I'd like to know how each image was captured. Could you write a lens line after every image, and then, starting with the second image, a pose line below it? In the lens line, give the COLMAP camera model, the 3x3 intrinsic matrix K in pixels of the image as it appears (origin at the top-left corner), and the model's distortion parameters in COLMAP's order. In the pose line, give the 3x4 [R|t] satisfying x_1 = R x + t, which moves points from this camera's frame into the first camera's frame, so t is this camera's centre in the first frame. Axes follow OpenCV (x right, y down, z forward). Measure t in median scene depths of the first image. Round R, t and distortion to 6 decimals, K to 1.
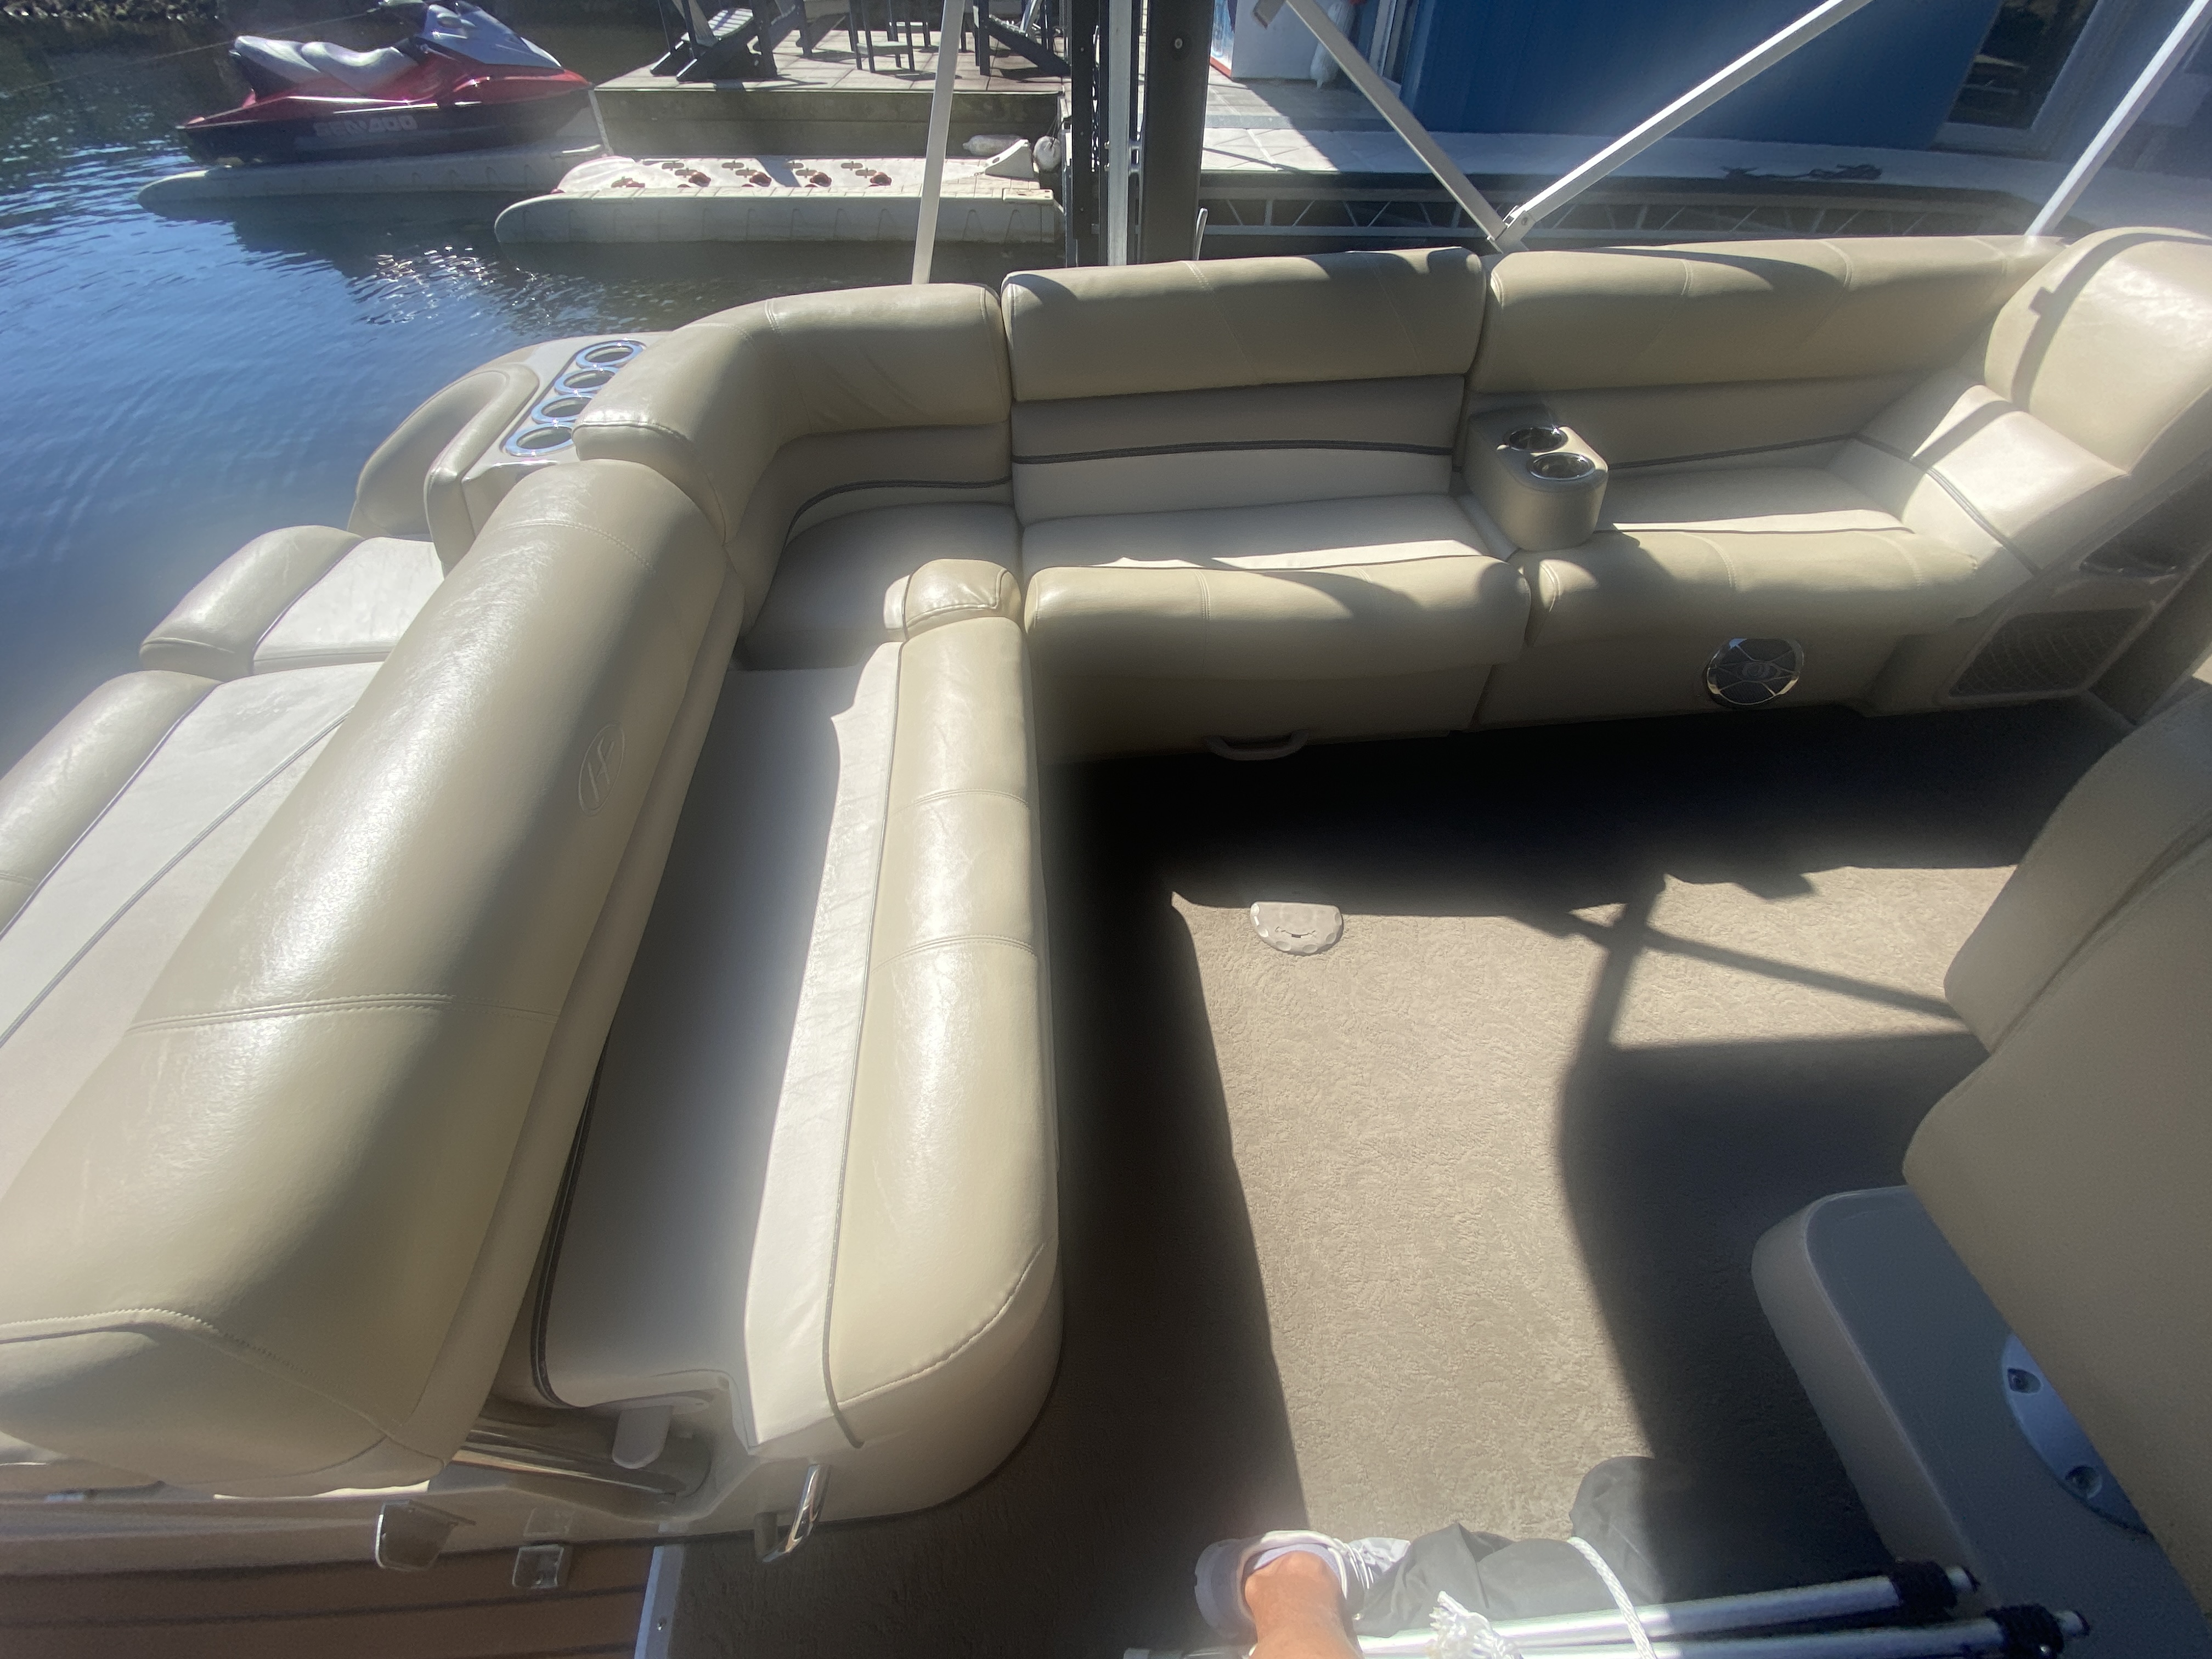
lens RADIAL K [[907.0, 0, 1141.4], [0, 907.0, 823.0], [0, 0, 1]] dist [-0.008629, -0.008797]
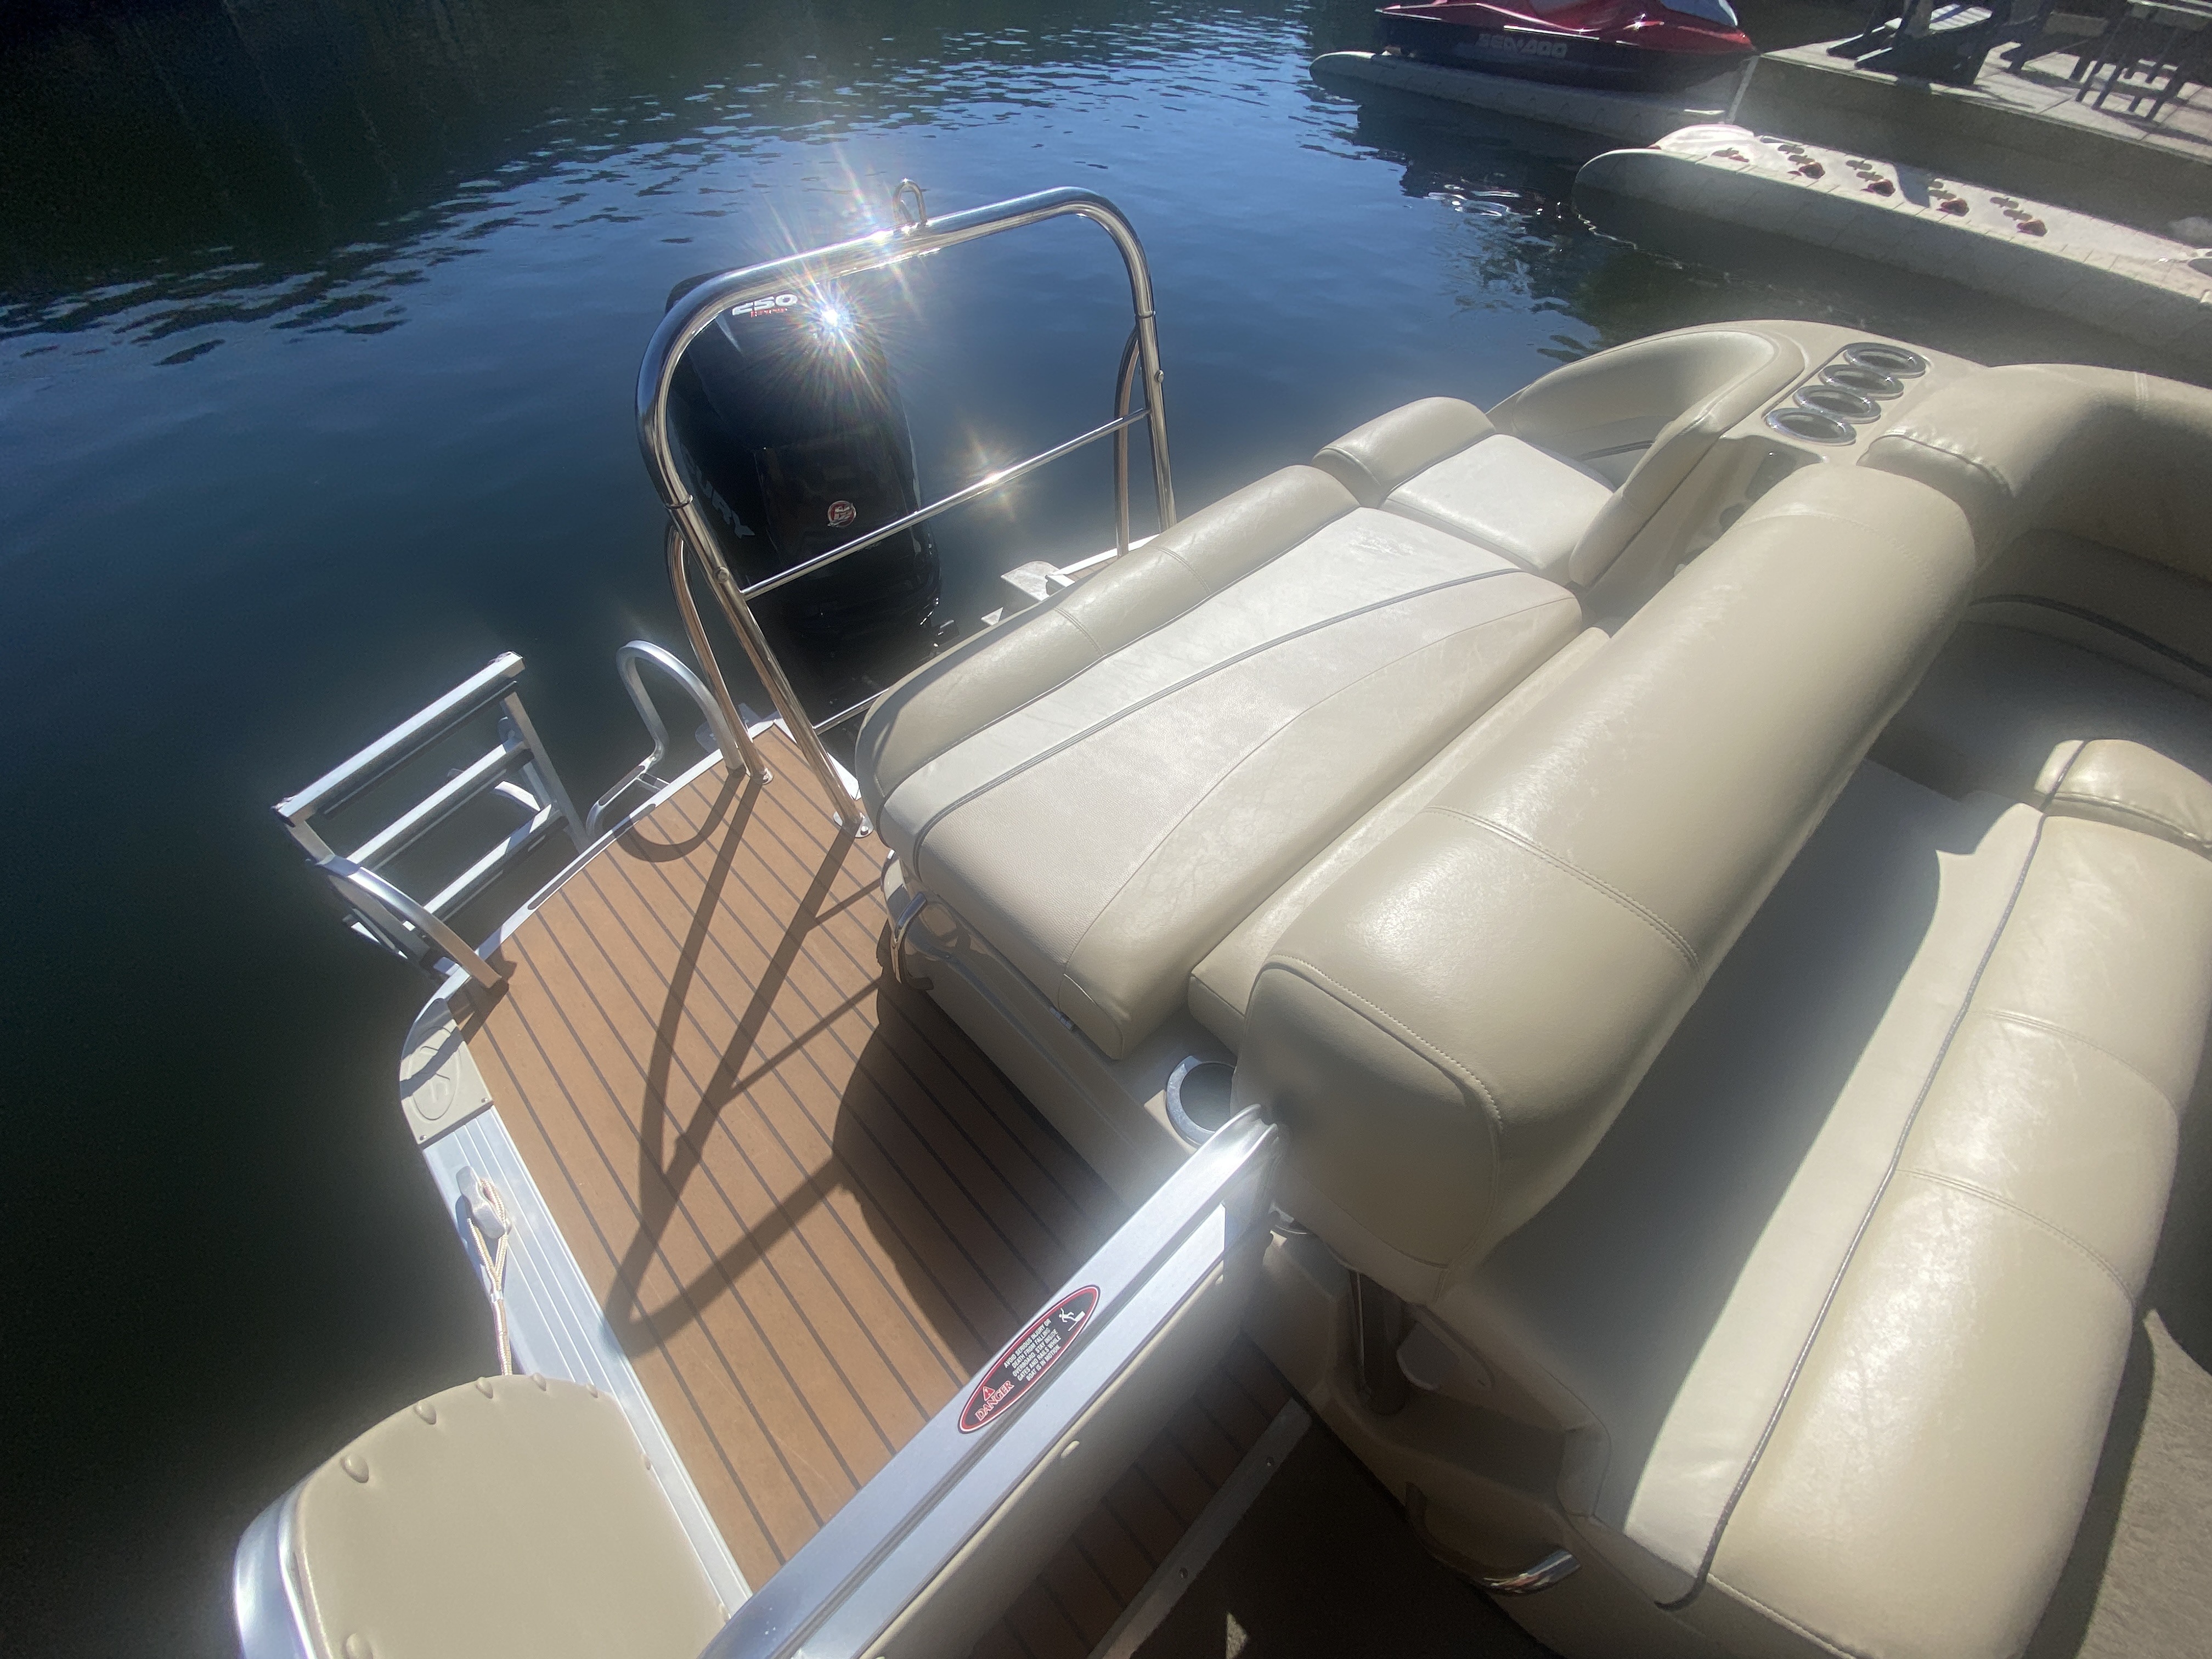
lens RADIAL K [[907.0, 0, 1119.0], [0, 907.0, 814.0], [0, 0, 1]] dist [-0.008629, -0.008797]
pose [[0.626887, 0.580229, -0.519948, -0.159409], [-0.568993, 0.796841, 0.203205, 0.044713], [0.532221, 0.168460, 0.829676, -0.033287]]
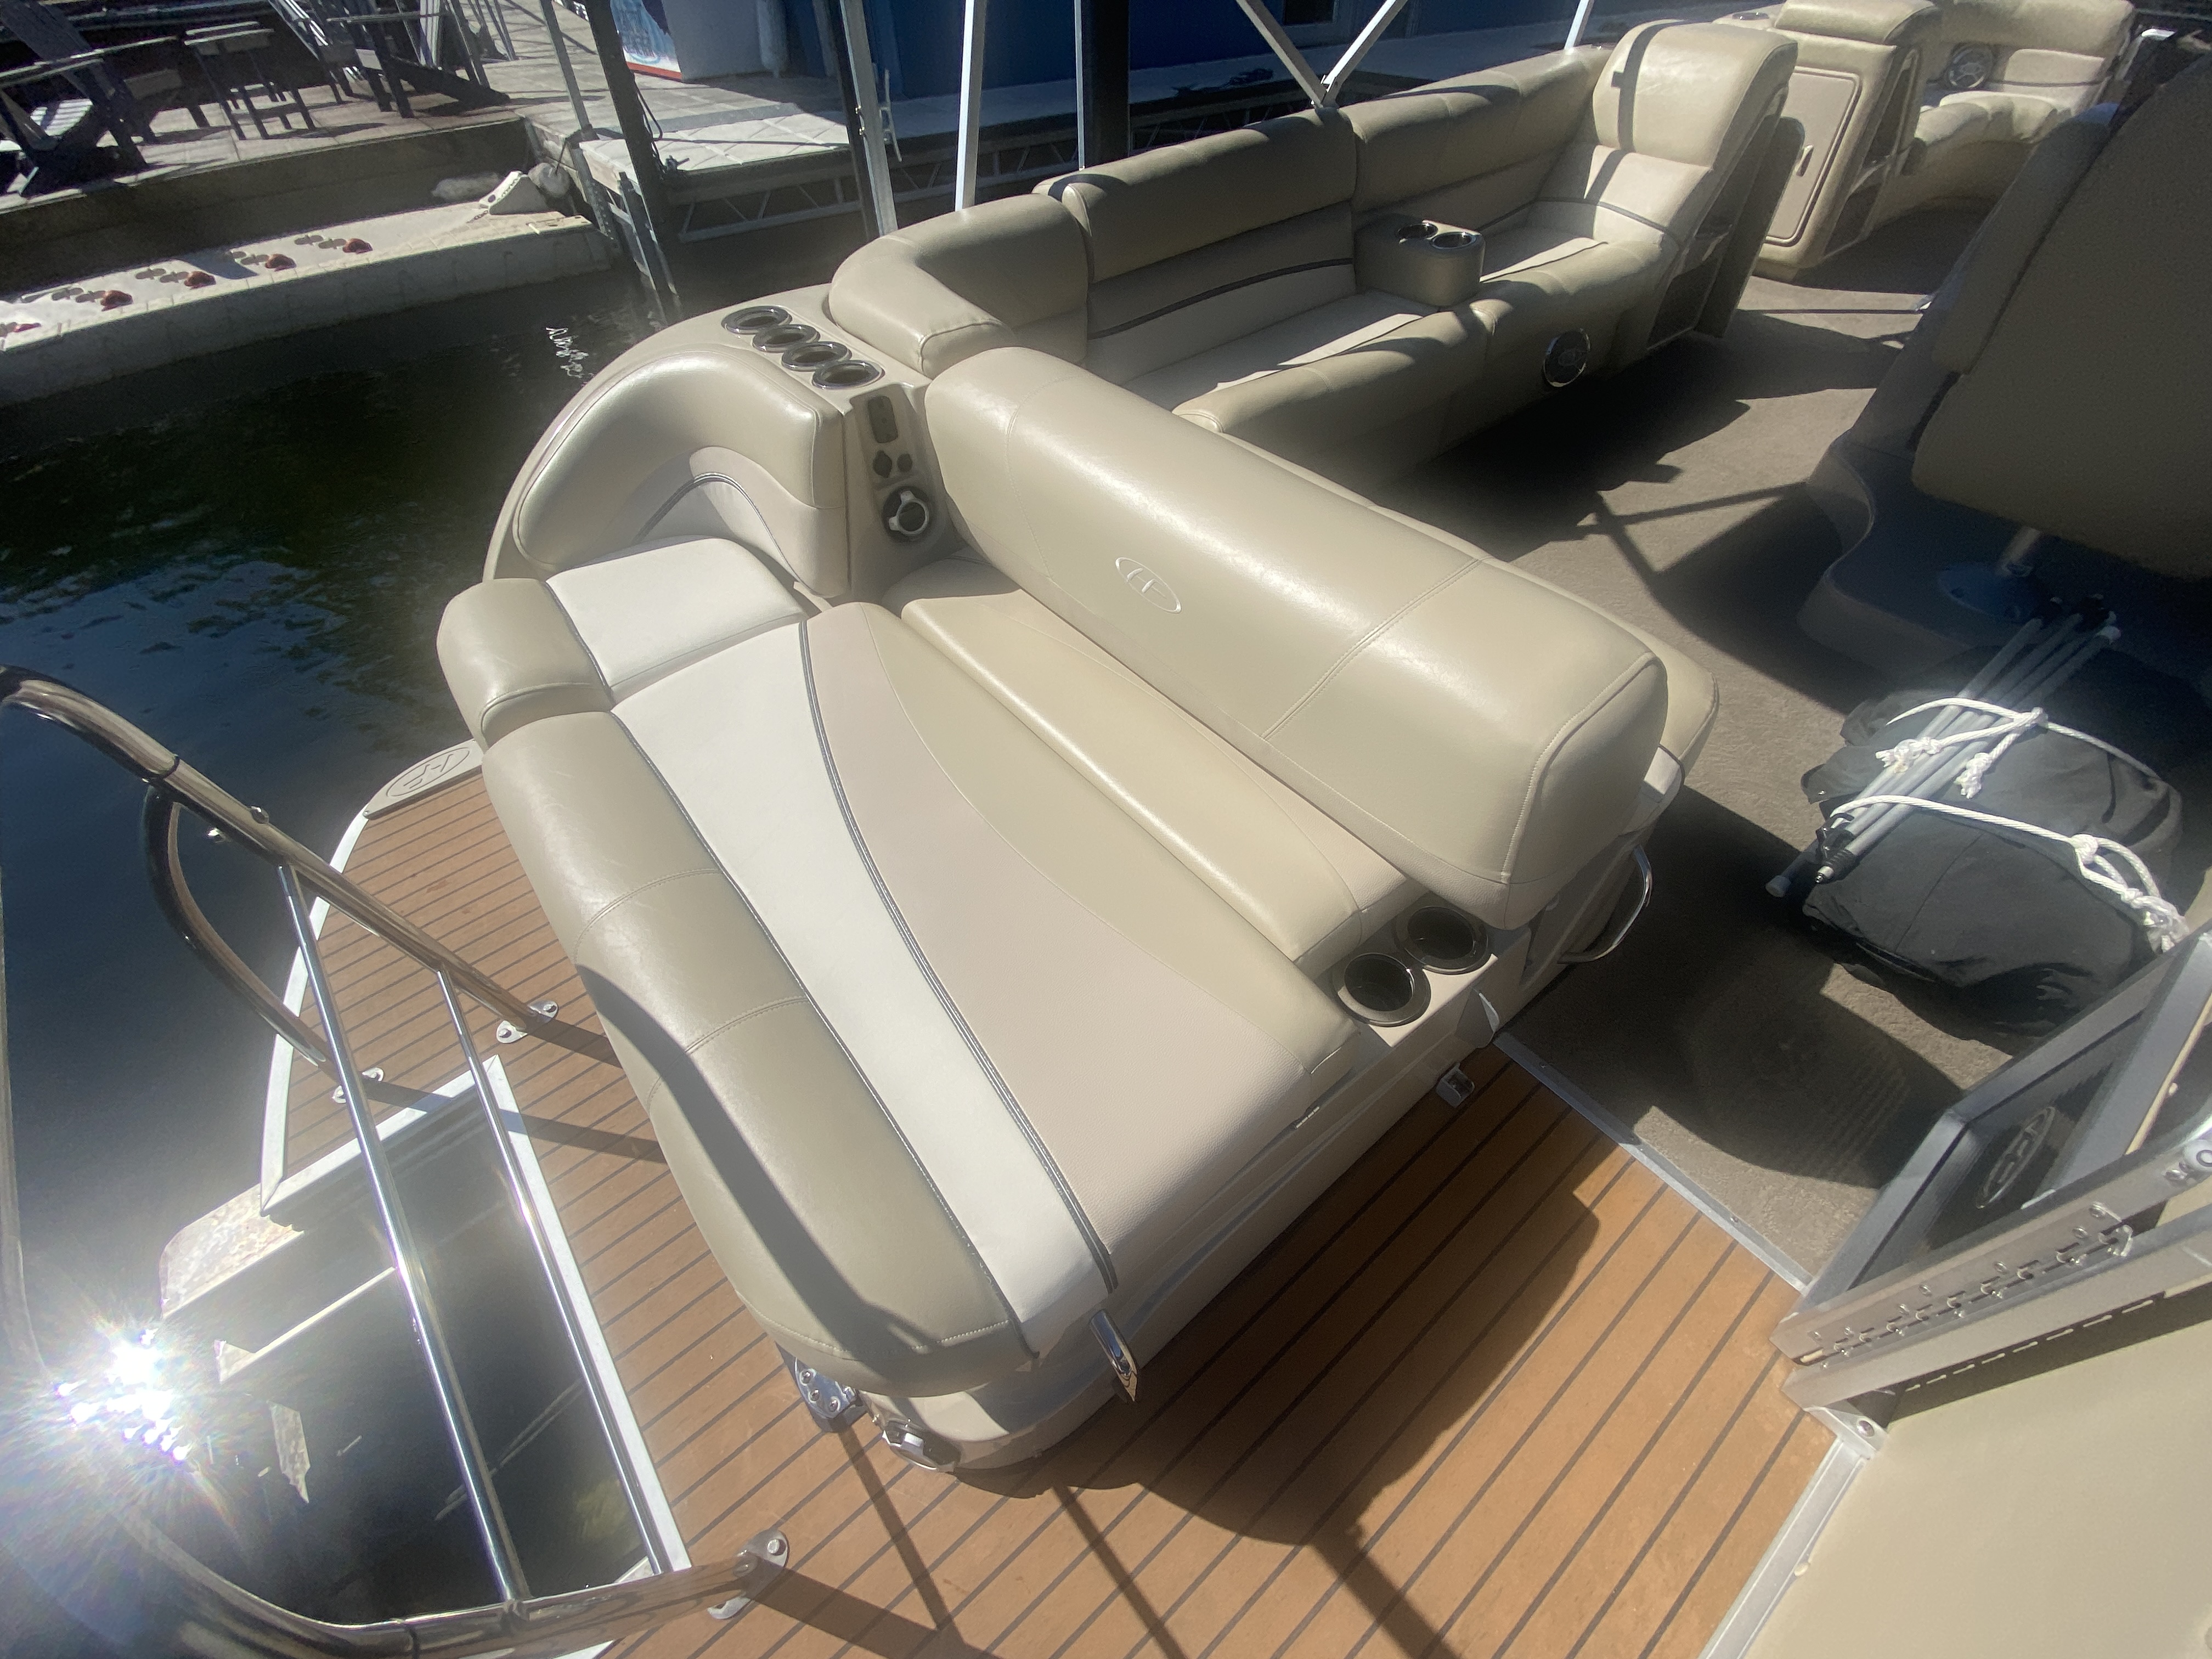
lens RADIAL K [[907.0, 0, 1098.2], [0, 907.0, 819.3], [0, 0, 1]] dist [-0.008629, -0.008797]
pose [[0.834241, -0.424010, 0.352501, -0.403034], [0.423305, 0.902145, 0.083346, 0.035399], [-0.353347, 0.079685, 0.932092, -0.027722]]
